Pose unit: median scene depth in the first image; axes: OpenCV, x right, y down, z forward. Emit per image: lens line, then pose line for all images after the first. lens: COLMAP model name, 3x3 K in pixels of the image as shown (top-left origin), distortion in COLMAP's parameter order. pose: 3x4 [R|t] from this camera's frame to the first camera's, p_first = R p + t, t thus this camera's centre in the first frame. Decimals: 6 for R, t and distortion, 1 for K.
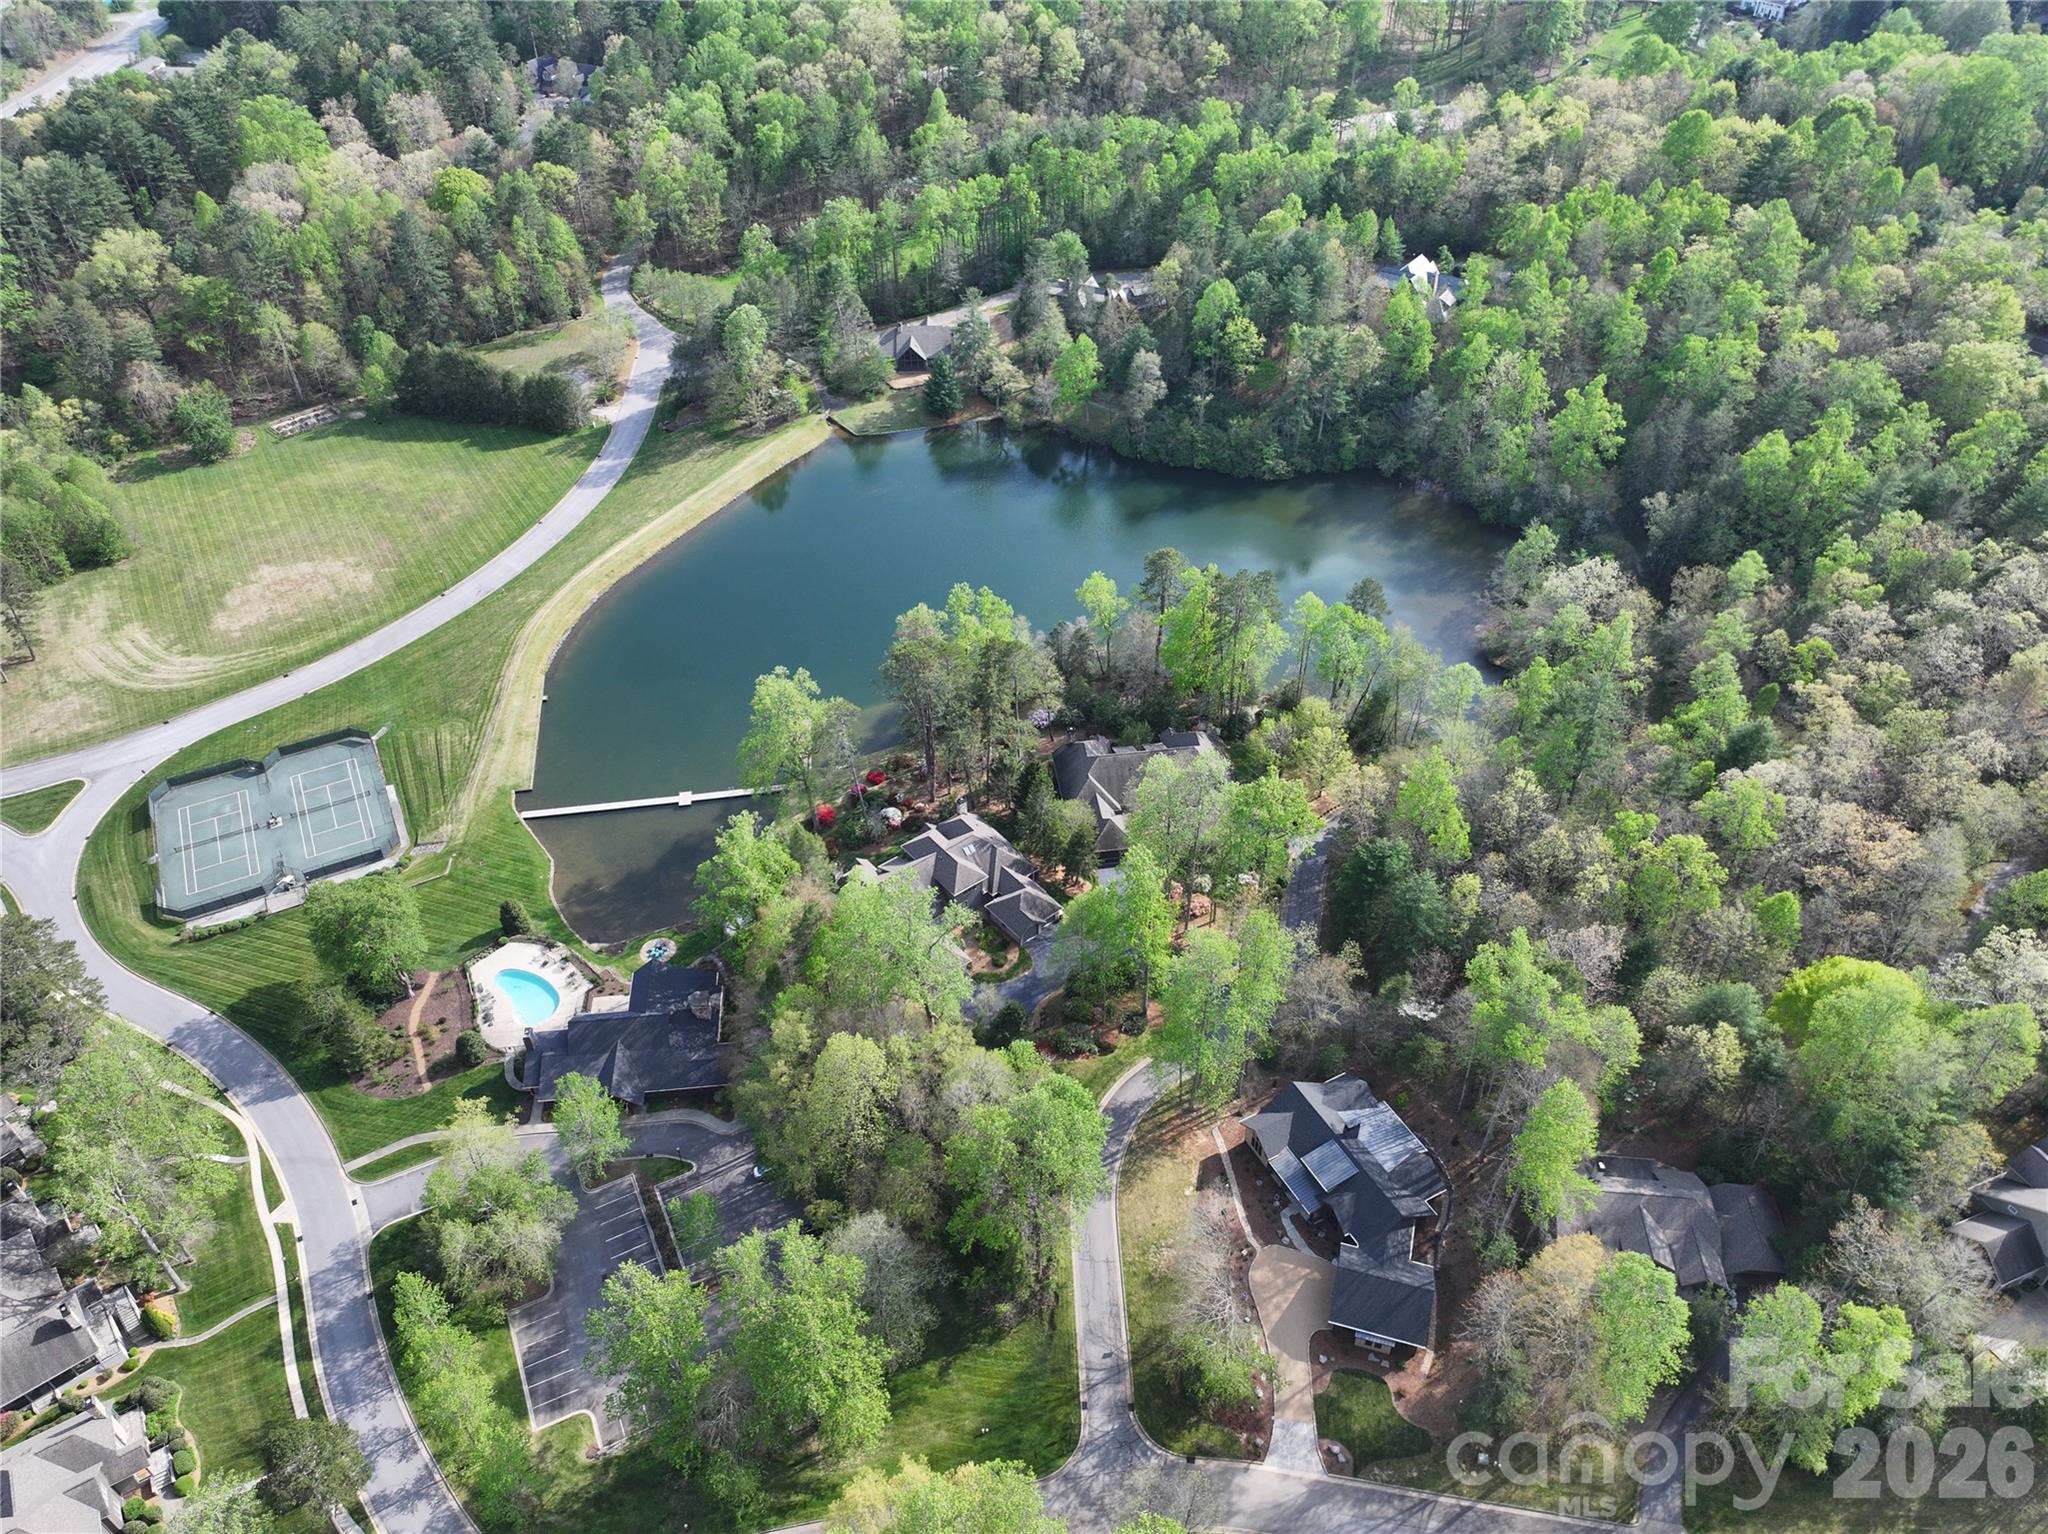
lens RADIAL K [[1426.3, 0, 1024.0], [0, 1426.3, 767.0], [0, 0, 1]] dist [-0.003561, 0.017281]
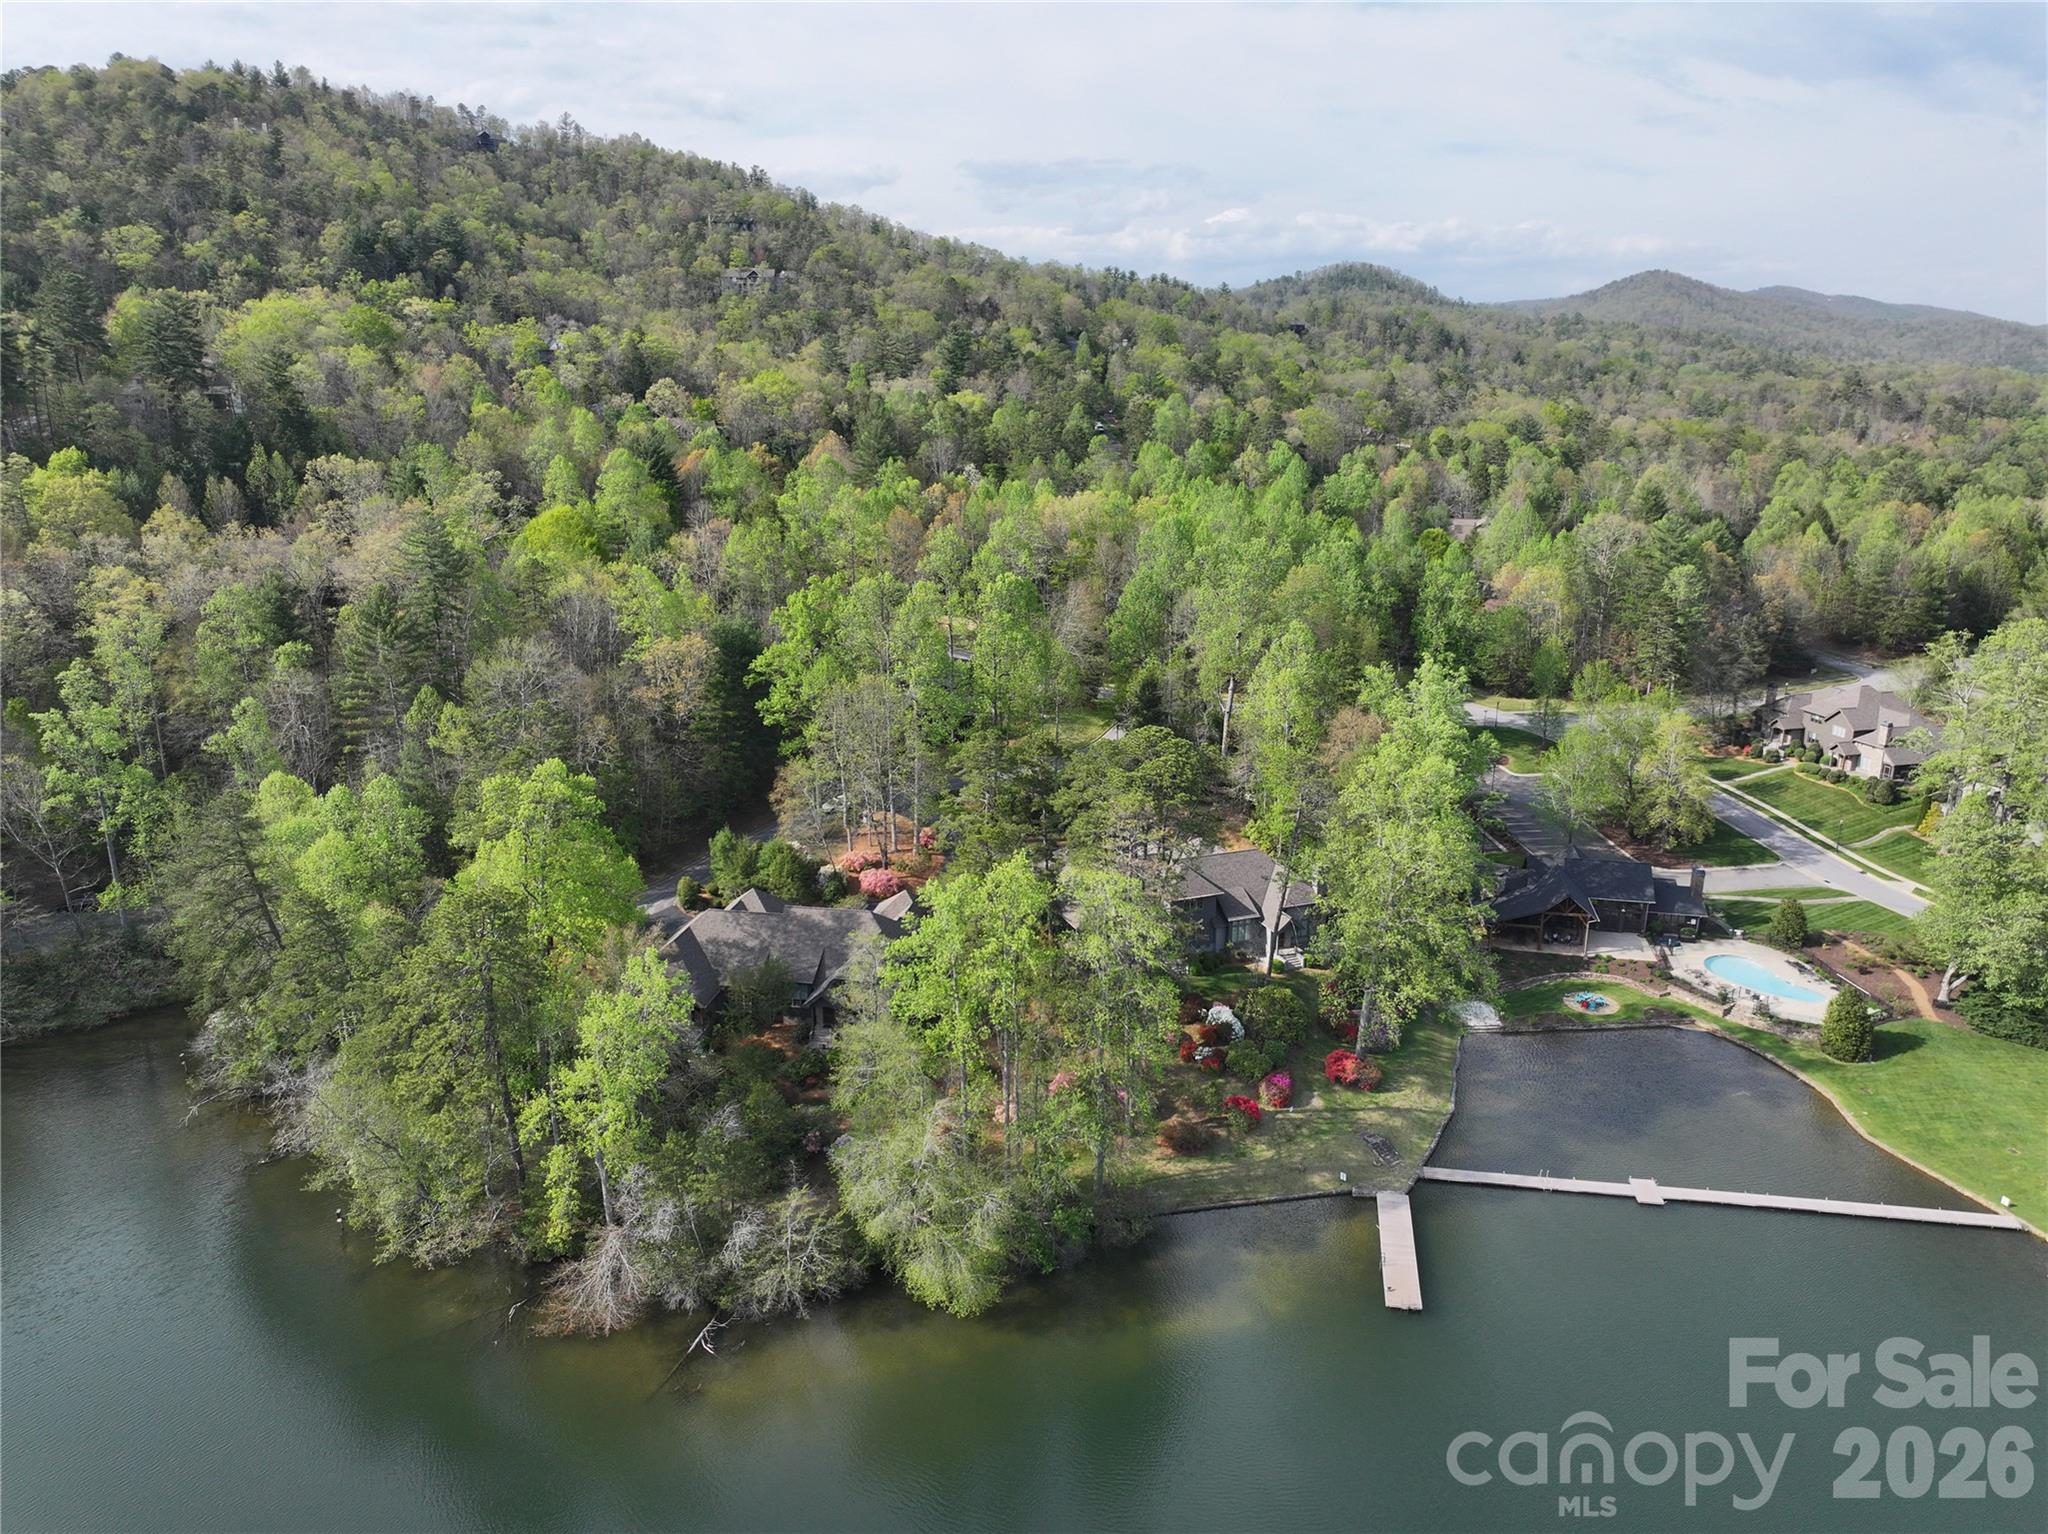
lens RADIAL K [[1435.7, 0, 1027.9], [0, 1435.7, 765.4], [0, 0, 1]] dist [-0.017002, 0.035230]
pose [[-0.953644, -0.076092, 0.291159, -0.149388], [0.200096, 0.562326, 0.802341, -0.429895], [-0.224778, 0.823407, -0.521033, 1.047199]]
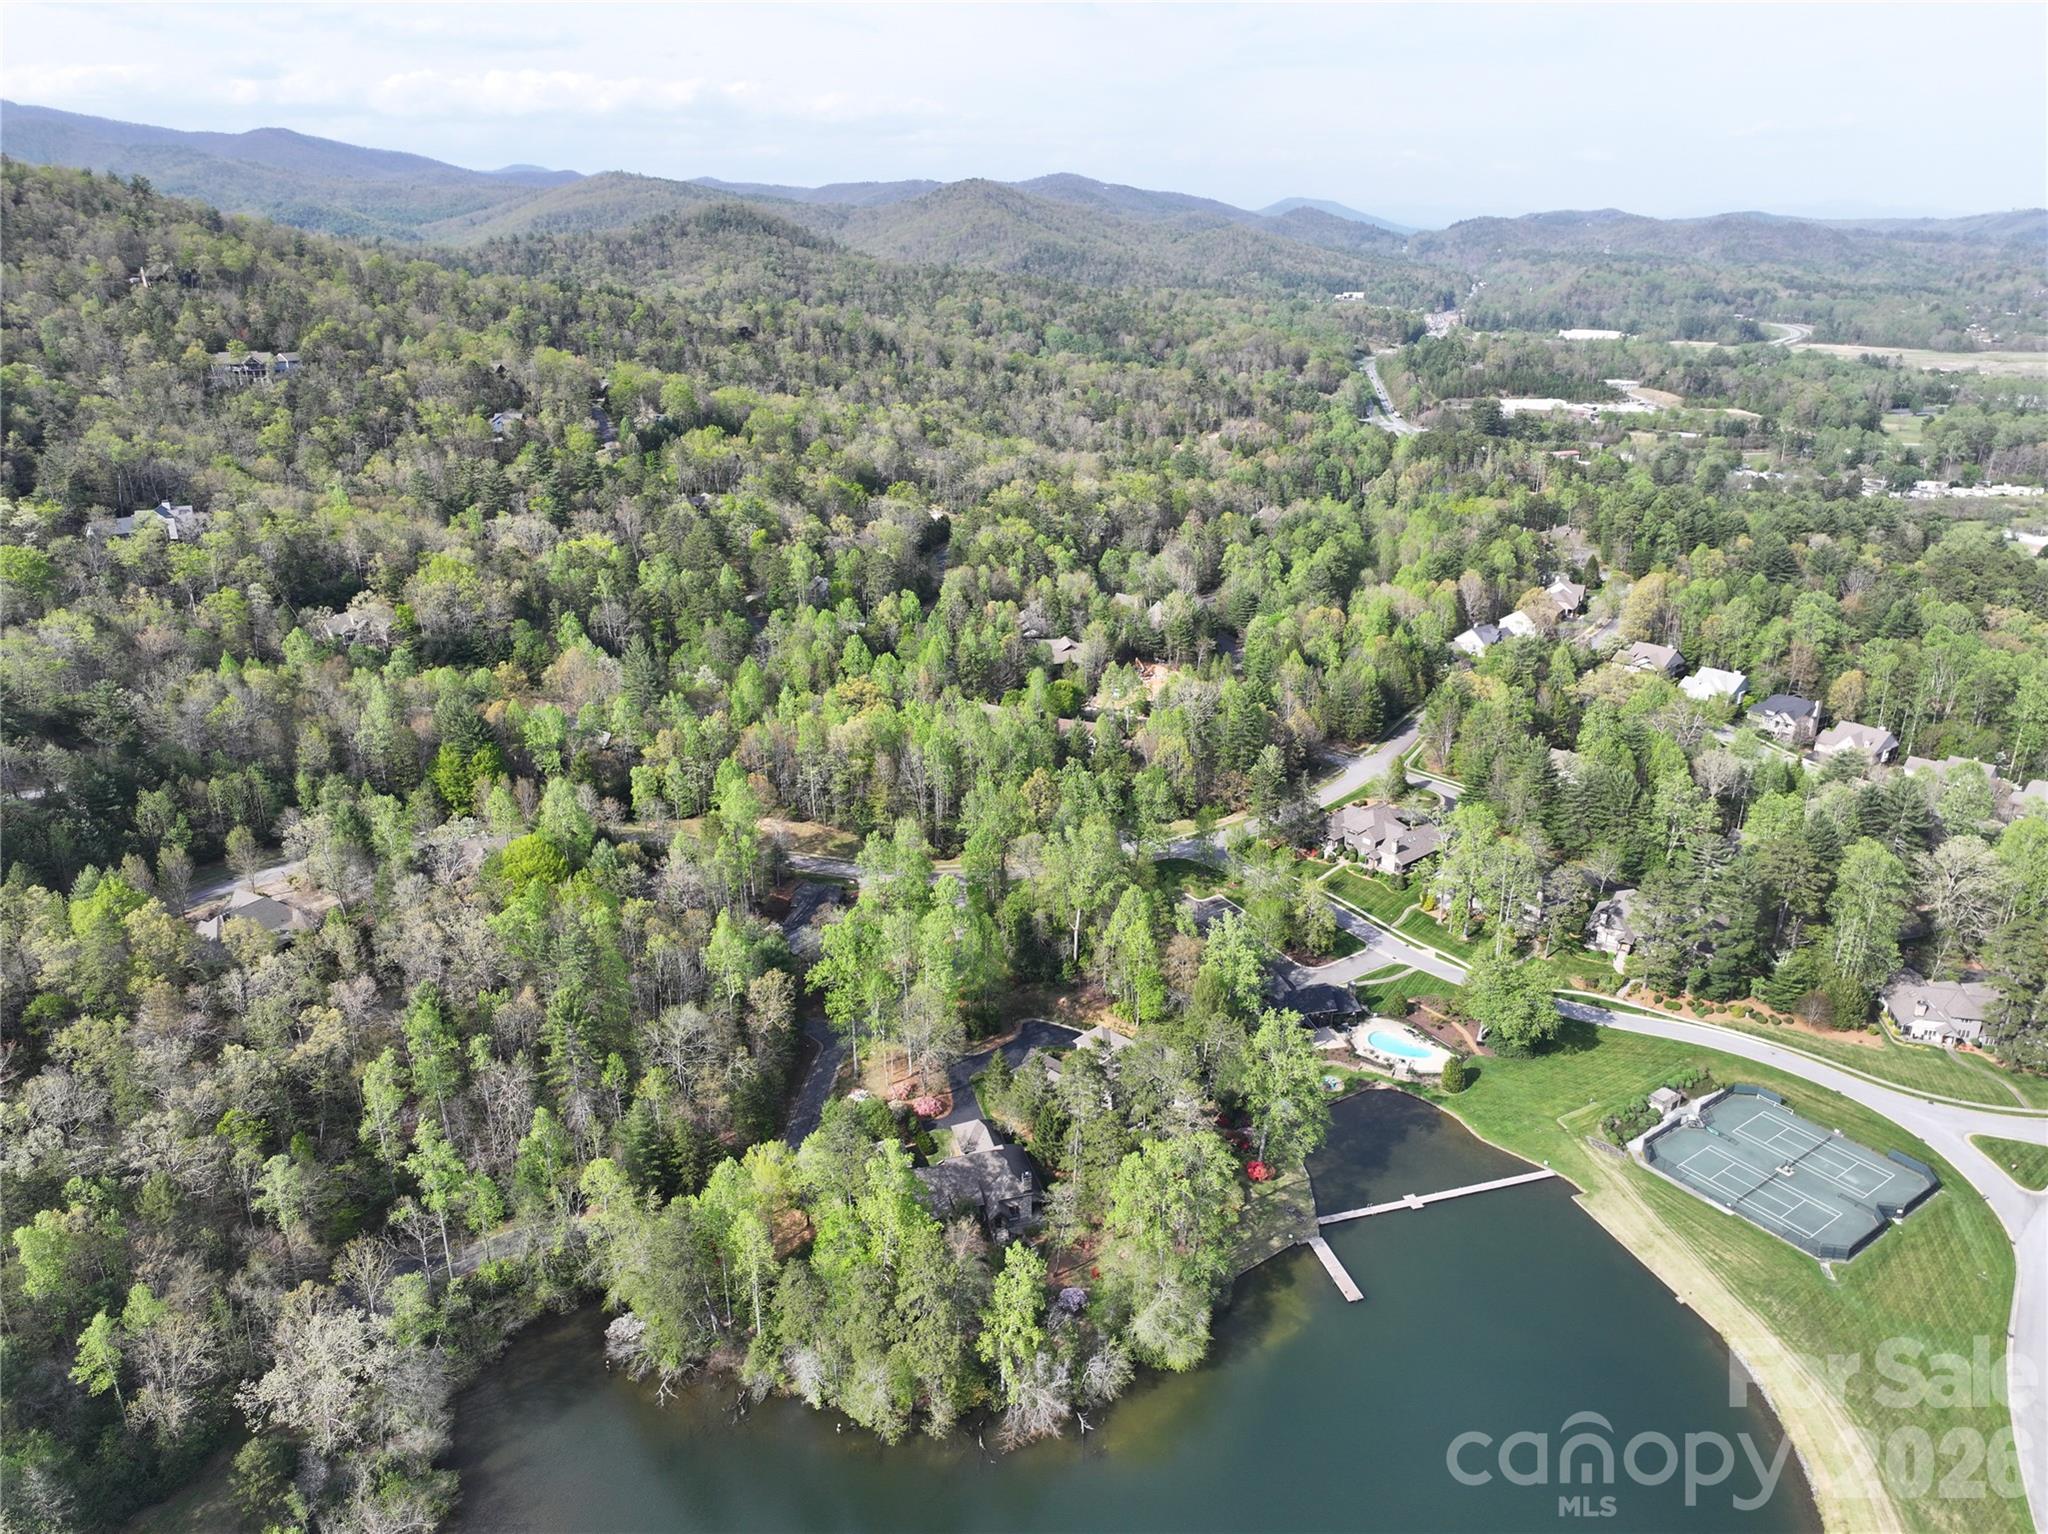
lens RADIAL K [[1426.3, 0, 1024.0], [0, 1426.3, 767.0], [0, 0, 1]] dist [-0.003561, 0.017281]
pose [[-0.990295, 0.060971, -0.124891, 0.122294], [-0.080570, 0.480354, 0.873366, -0.861518], [0.113242, 0.874953, -0.470780, 1.041021]]
